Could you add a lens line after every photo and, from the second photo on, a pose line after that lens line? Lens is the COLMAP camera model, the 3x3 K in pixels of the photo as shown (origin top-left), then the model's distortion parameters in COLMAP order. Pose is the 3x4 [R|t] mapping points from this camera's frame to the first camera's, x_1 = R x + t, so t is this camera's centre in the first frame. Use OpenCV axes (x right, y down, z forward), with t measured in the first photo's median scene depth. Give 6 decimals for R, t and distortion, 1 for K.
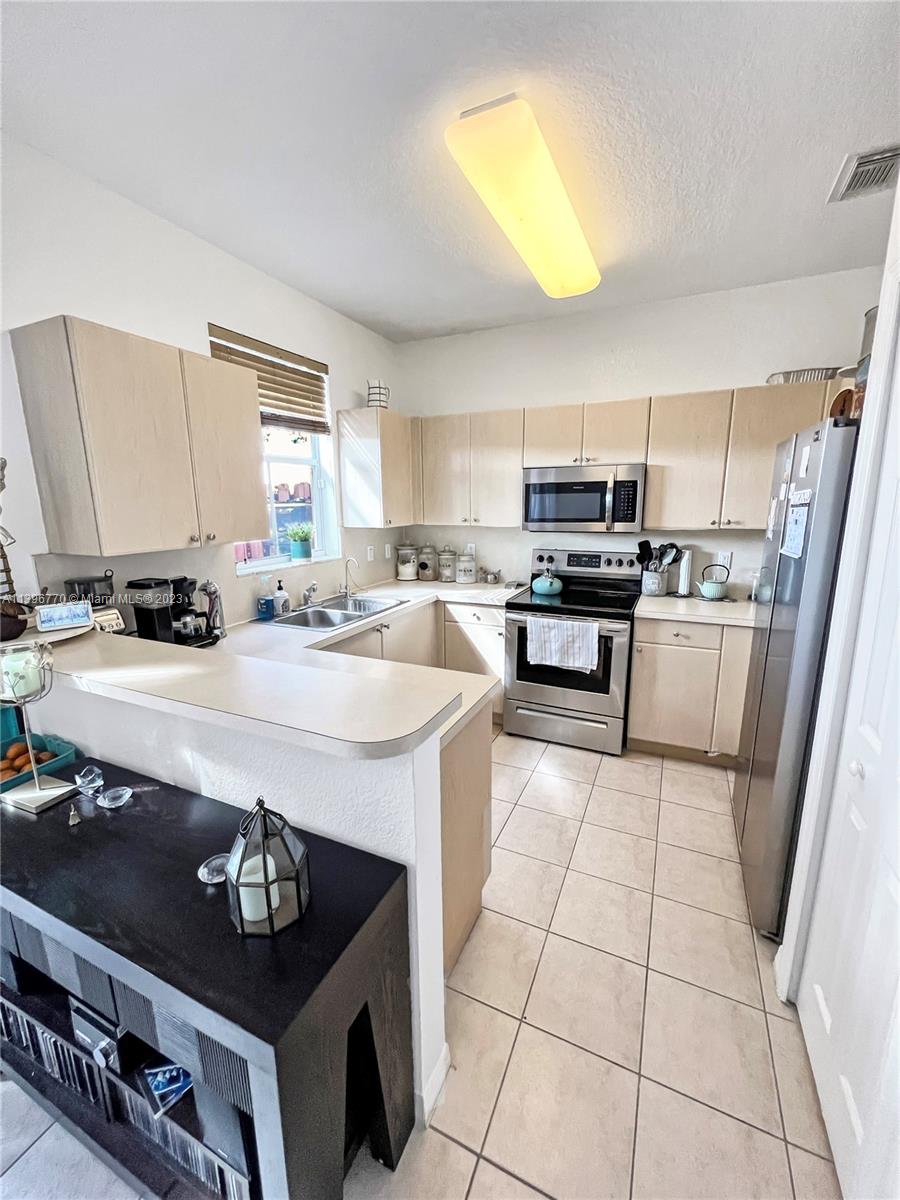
lens RADIAL K [[489.5, 0, 450.0], [0, 489.5, 600.0], [0, 0, 1]] dist [-0.000273, 0.000012]
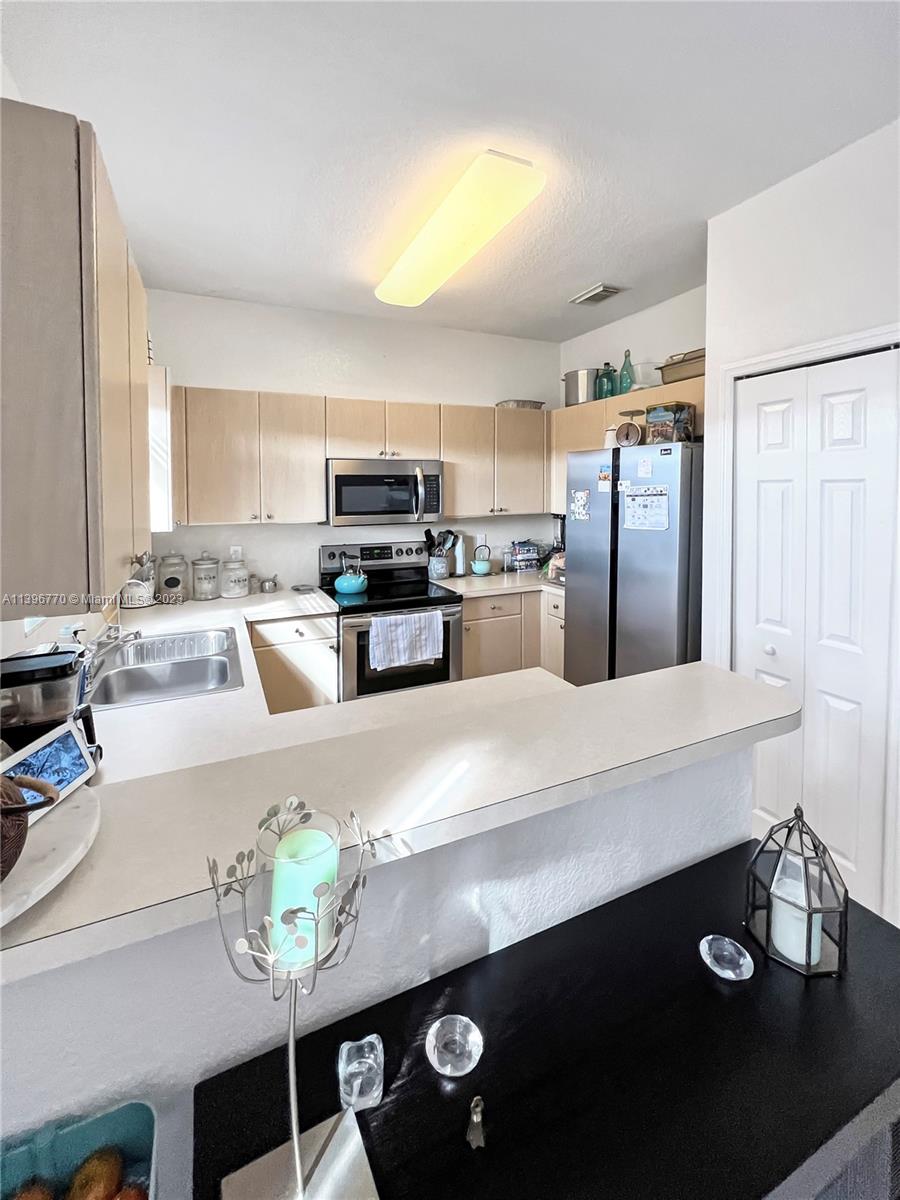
lens RADIAL K [[519.7, 0, 450.2], [0, 519.7, 502.6], [0, 0, 1]] dist [-0.000391, -0.000155]
pose [[0.645824, -0.014029, 0.763357, -0.459194], [0.156692, 0.980984, -0.114537, -0.041004], [-0.747234, 0.193583, 0.635741, 0.227450]]
